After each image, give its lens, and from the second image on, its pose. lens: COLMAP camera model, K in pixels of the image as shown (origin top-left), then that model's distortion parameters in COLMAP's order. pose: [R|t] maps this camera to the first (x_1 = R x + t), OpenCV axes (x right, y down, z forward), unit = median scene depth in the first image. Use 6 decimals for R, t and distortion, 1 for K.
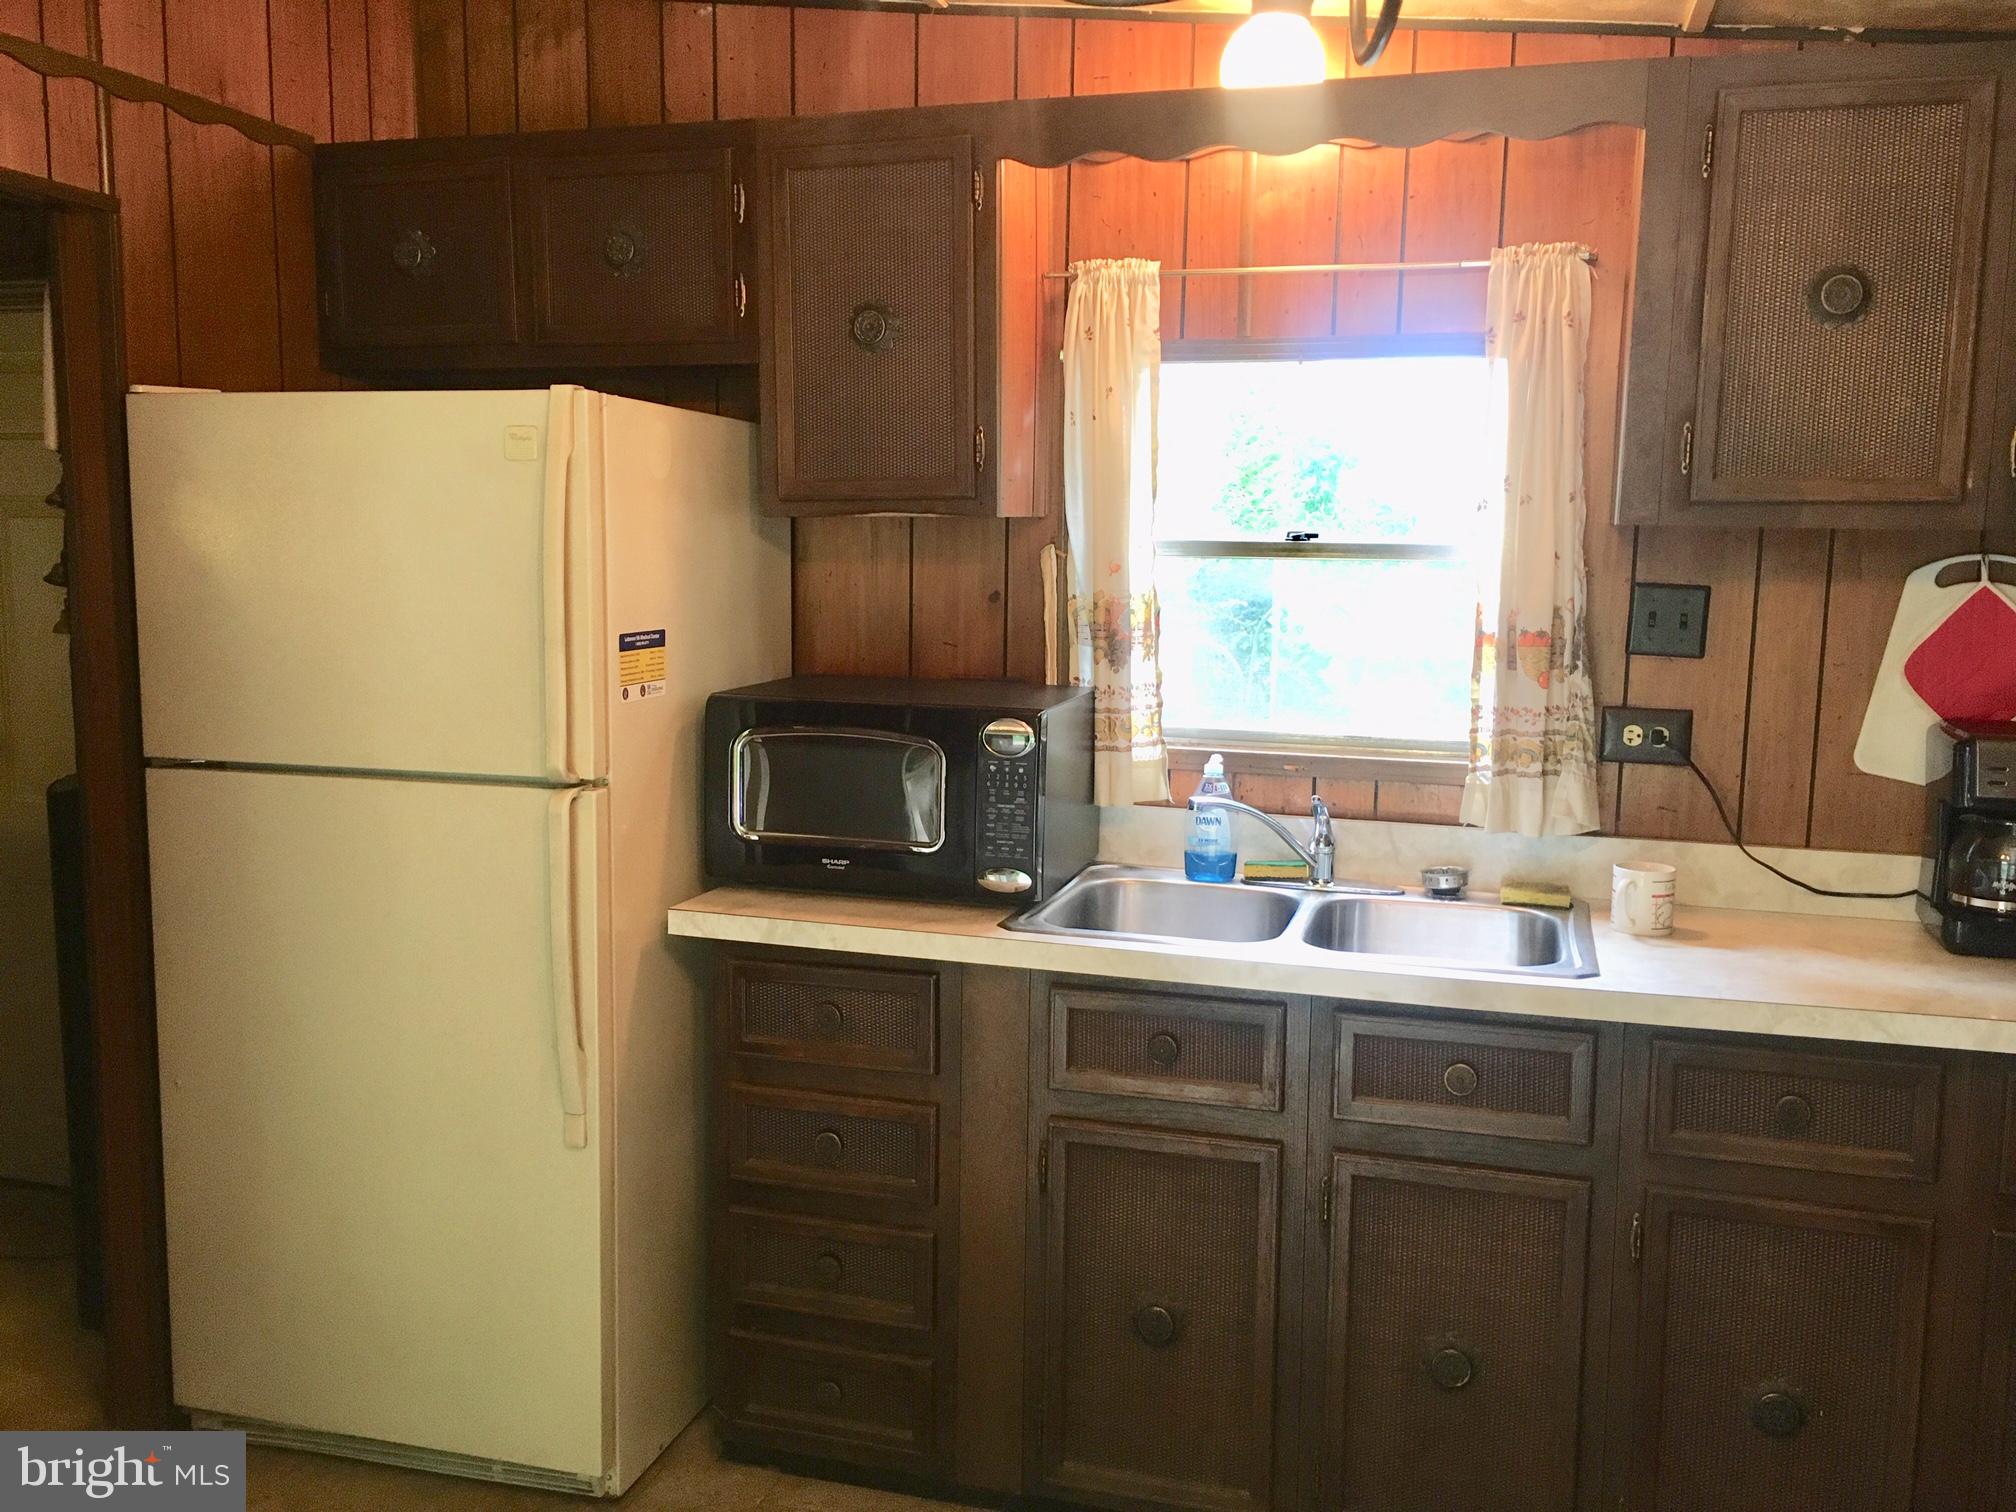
lens RADIAL K [[1741.1, 0, 1006.4], [0, 1741.1, 750.8], [0, 0, 1]] dist [0.087852, -0.092610]
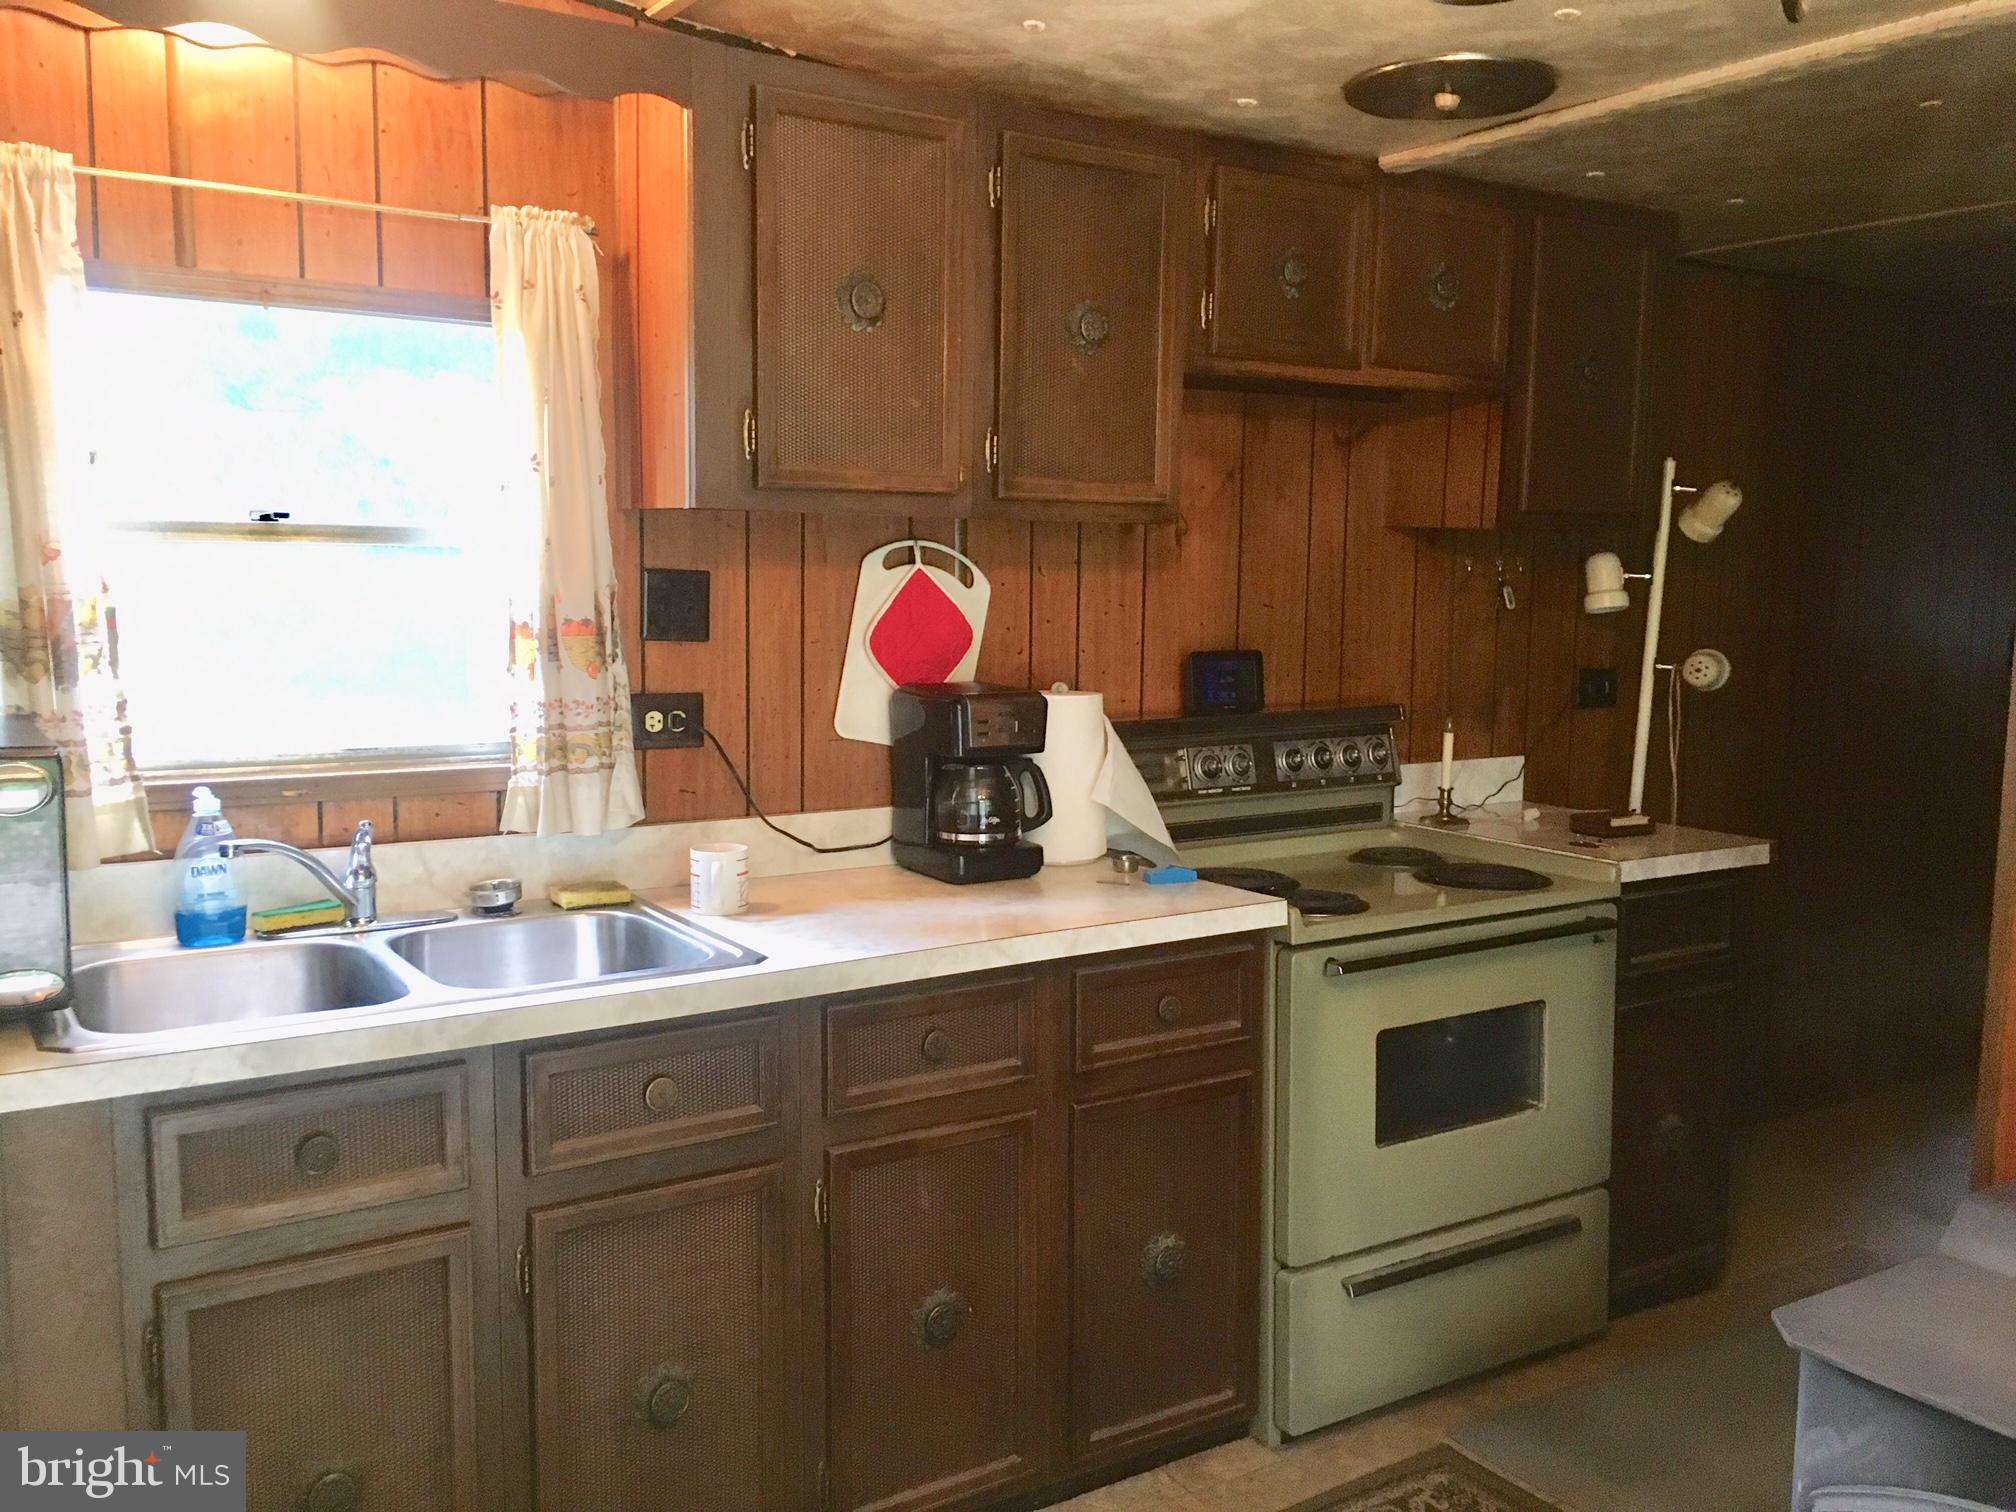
lens RADIAL K [[1741.1, 0, 1006.4], [0, 1741.1, 750.8], [0, 0, 1]] dist [0.087852, -0.092610]
pose [[0.650453, -0.091759, 0.753983, -0.267253], [0.091646, 0.994905, 0.042016, -0.015695], [-0.753997, 0.041770, 0.655548, 0.203618]]
